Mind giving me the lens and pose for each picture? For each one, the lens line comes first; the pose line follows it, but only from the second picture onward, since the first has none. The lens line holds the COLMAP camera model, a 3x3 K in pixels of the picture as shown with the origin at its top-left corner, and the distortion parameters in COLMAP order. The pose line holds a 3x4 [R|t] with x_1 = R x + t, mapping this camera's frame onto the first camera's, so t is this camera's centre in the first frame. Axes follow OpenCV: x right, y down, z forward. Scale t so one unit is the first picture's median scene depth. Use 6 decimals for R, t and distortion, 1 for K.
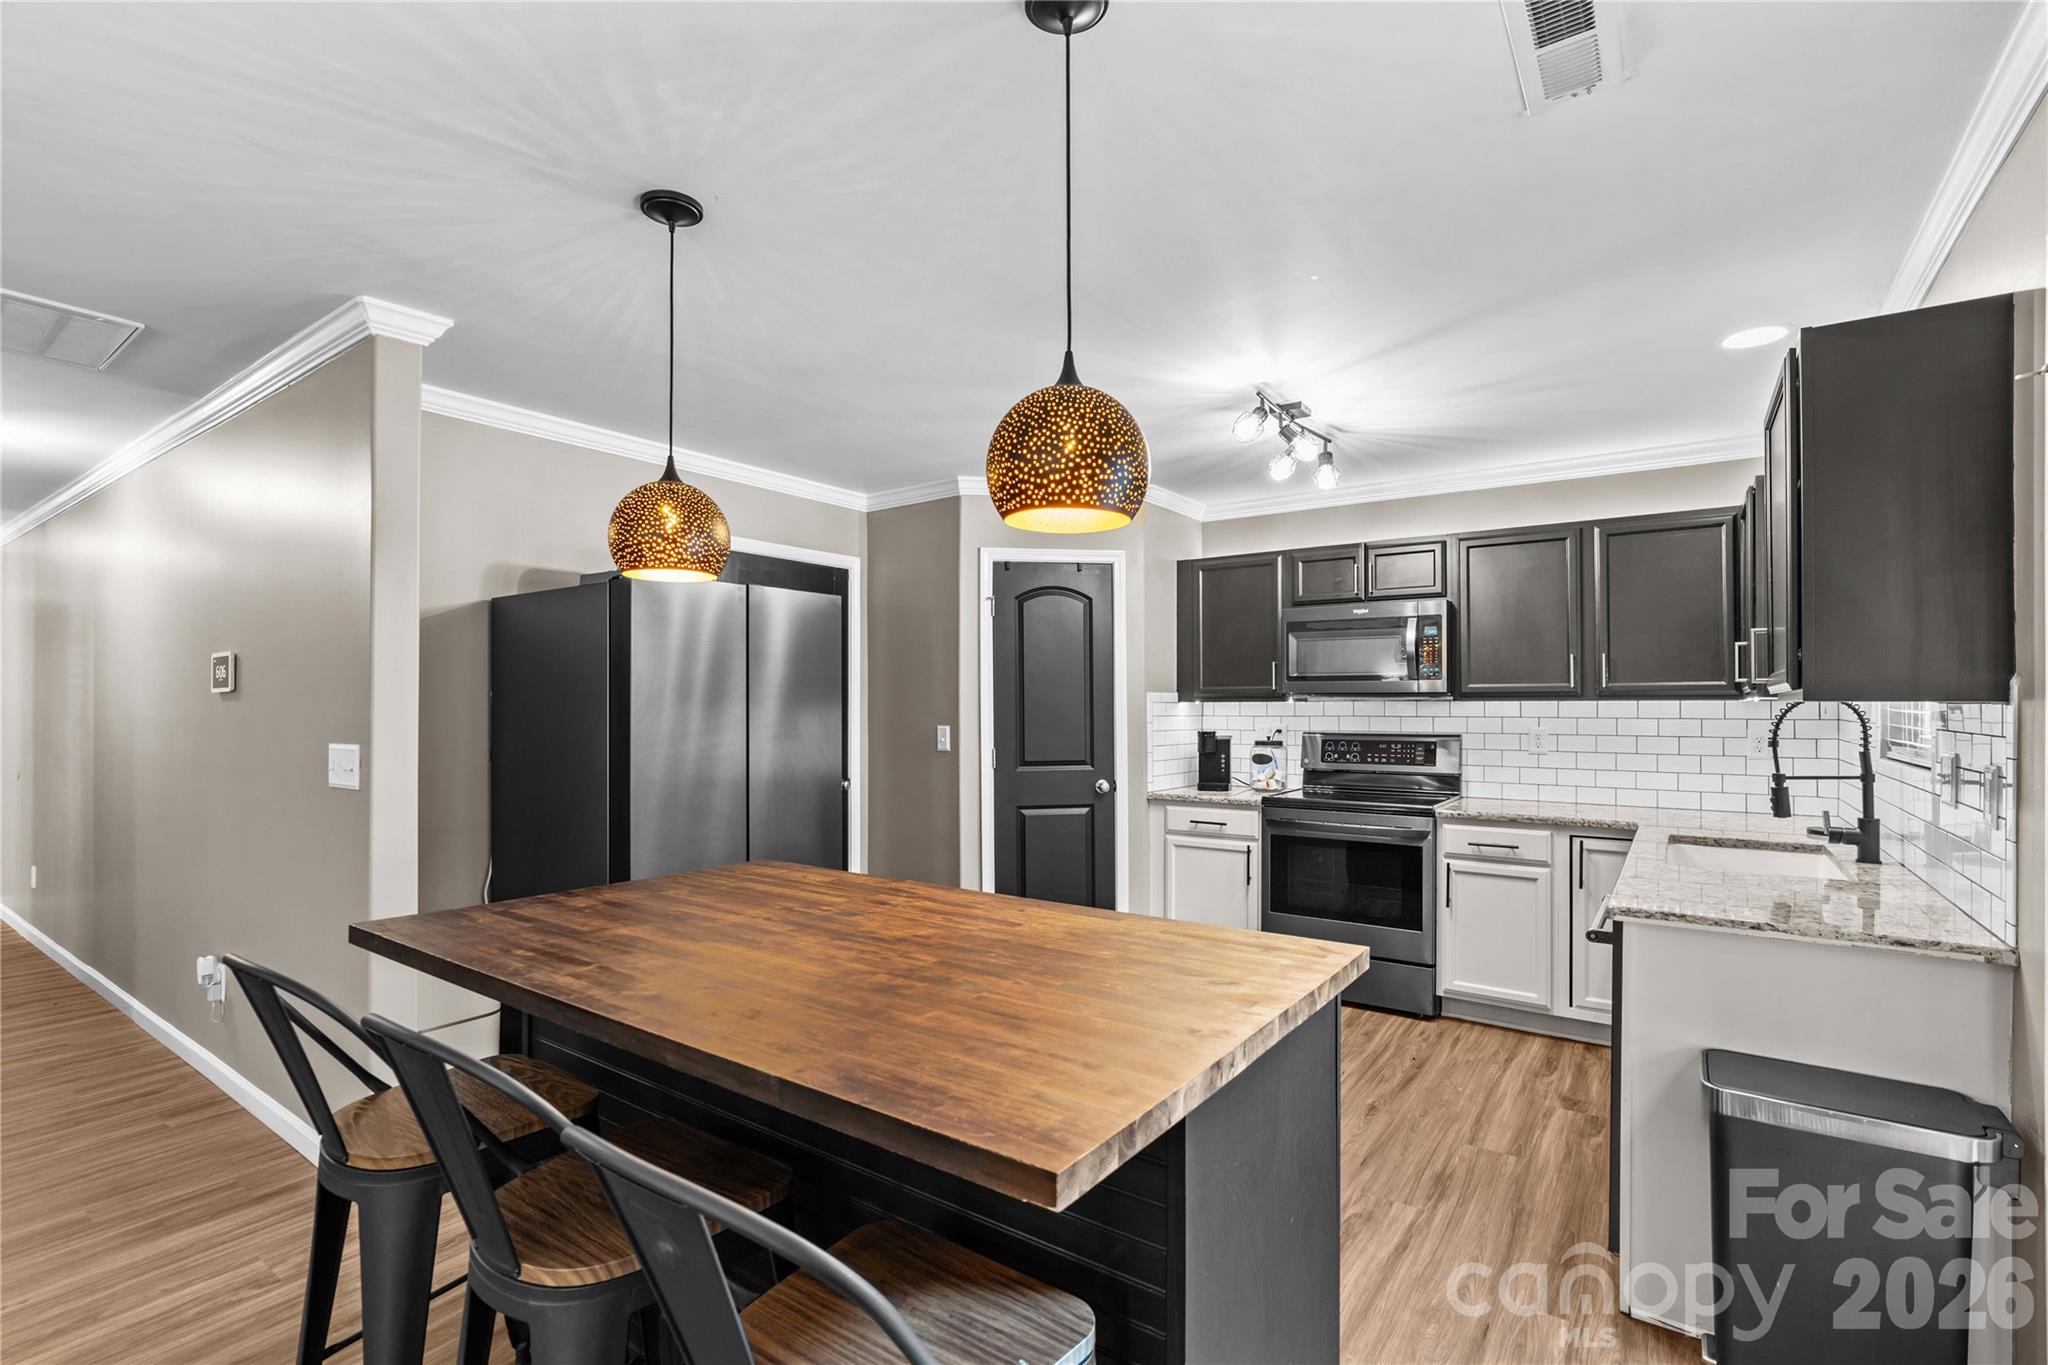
lens RADIAL K [[936.5, 0, 1021.7], [0, 936.5, 698.0], [0, 0, 1]] dist [-0.023983, 0.011677]
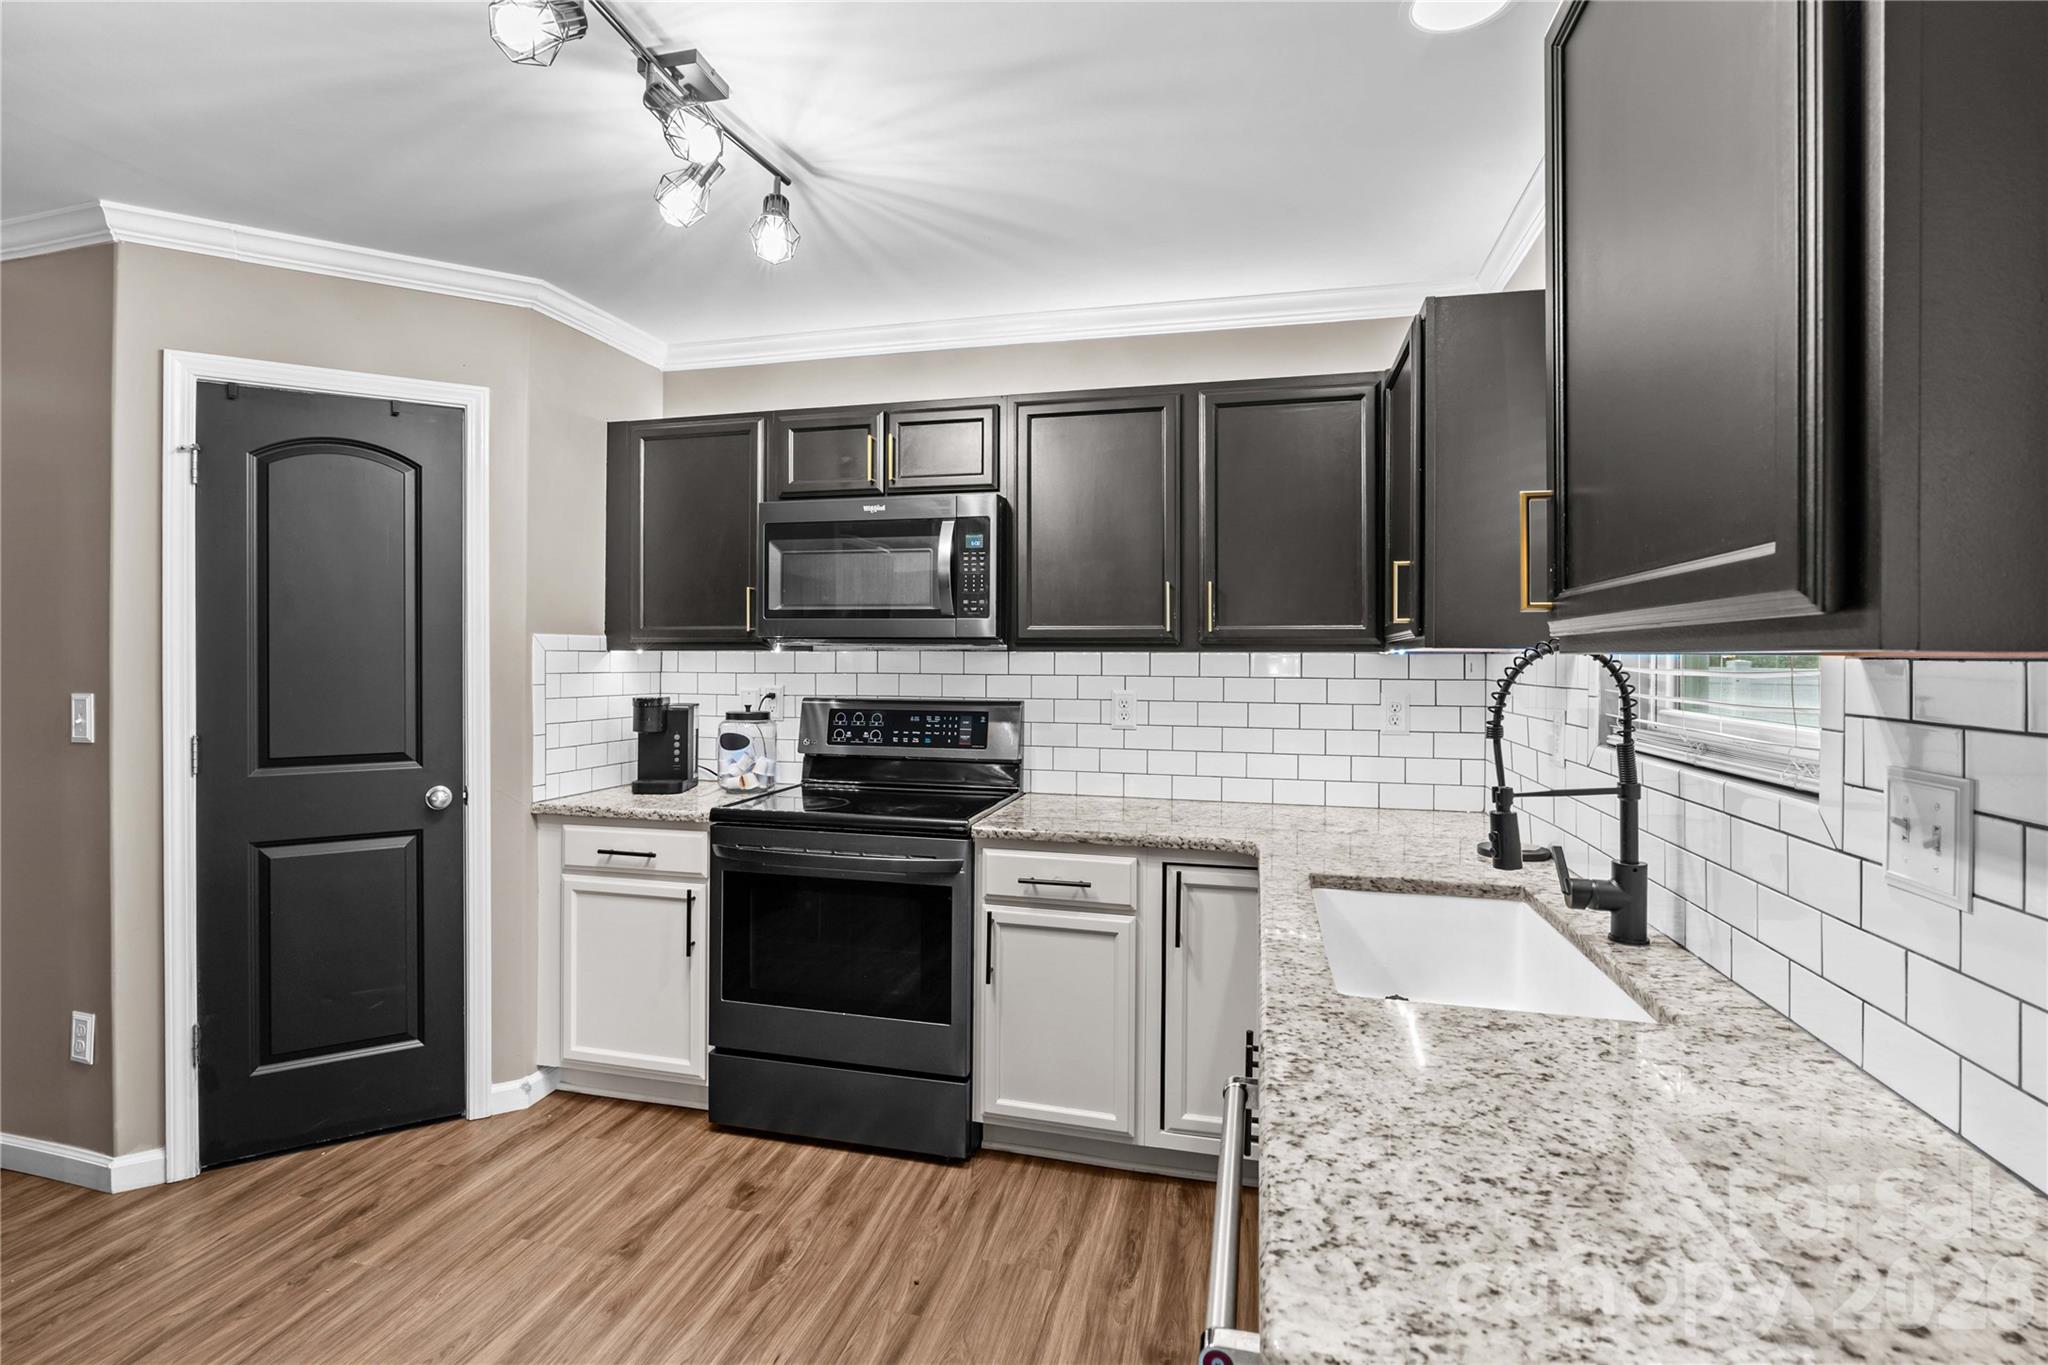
lens RADIAL K [[971.1, 0, 999.5], [0, 971.1, 656.5], [0, 0, 1]] dist [-0.012837, -0.000080]
pose [[0.935124, 0.004543, 0.354291, 0.215698], [-0.007558, 0.999946, 0.007126, 0.002061], [-0.354240, -0.009342, 0.935108, 0.363481]]
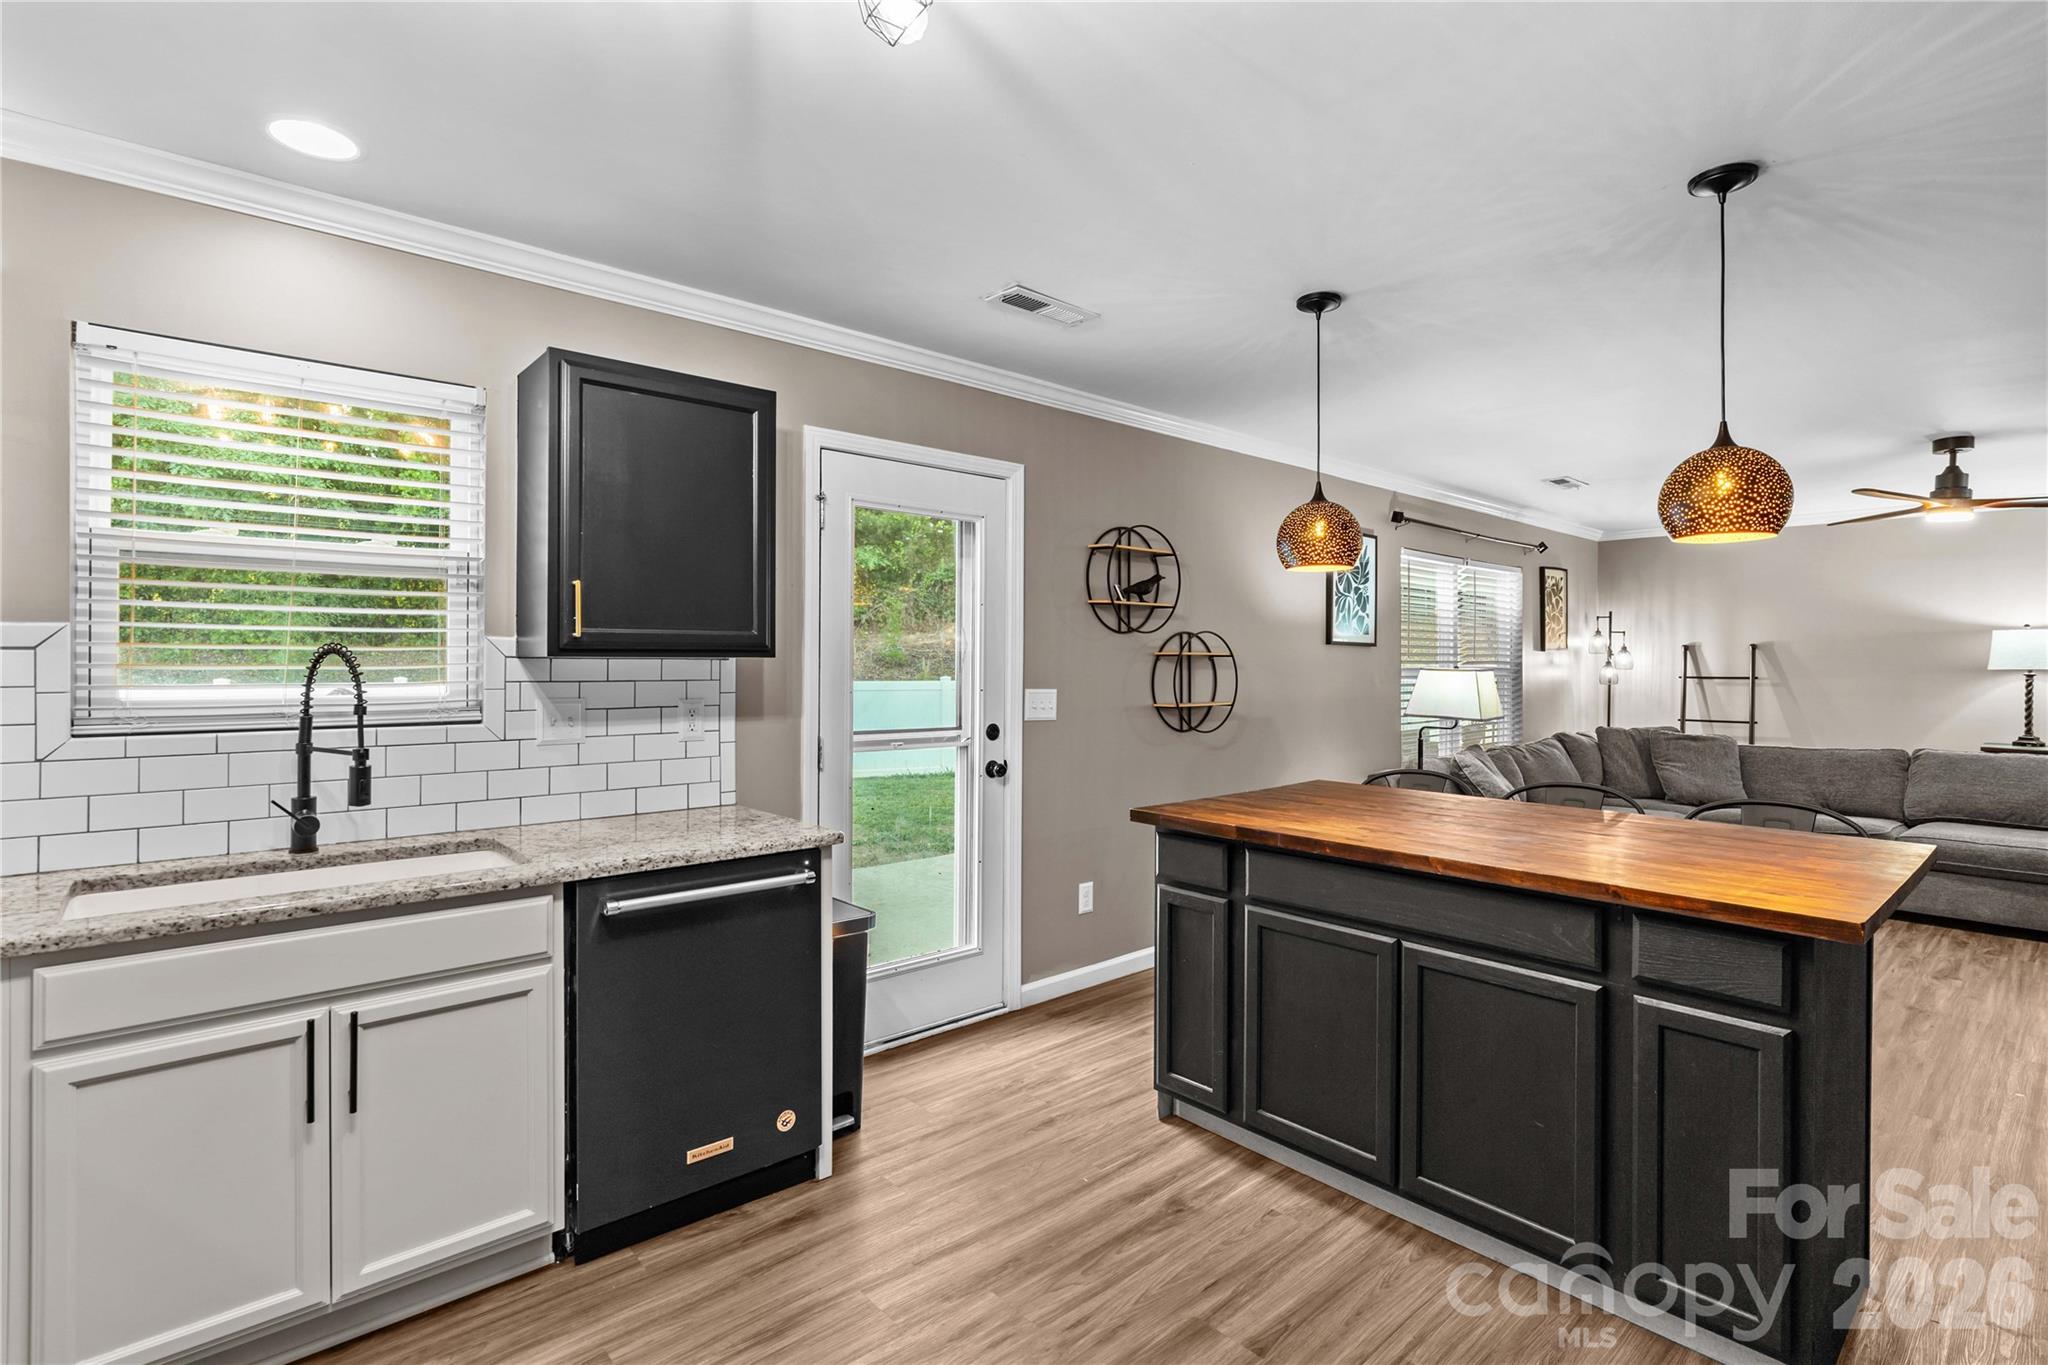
lens RADIAL K [[966.2, 0, 1028.4], [0, 966.2, 656.2], [0, 0, 1]] dist [-0.009667, 0.000674]
pose [[-0.974472, -0.003292, 0.224487, 0.062976], [-0.005897, 0.999923, -0.010937, 0.006300], [-0.224433, -0.011982, -0.974416, 1.040762]]
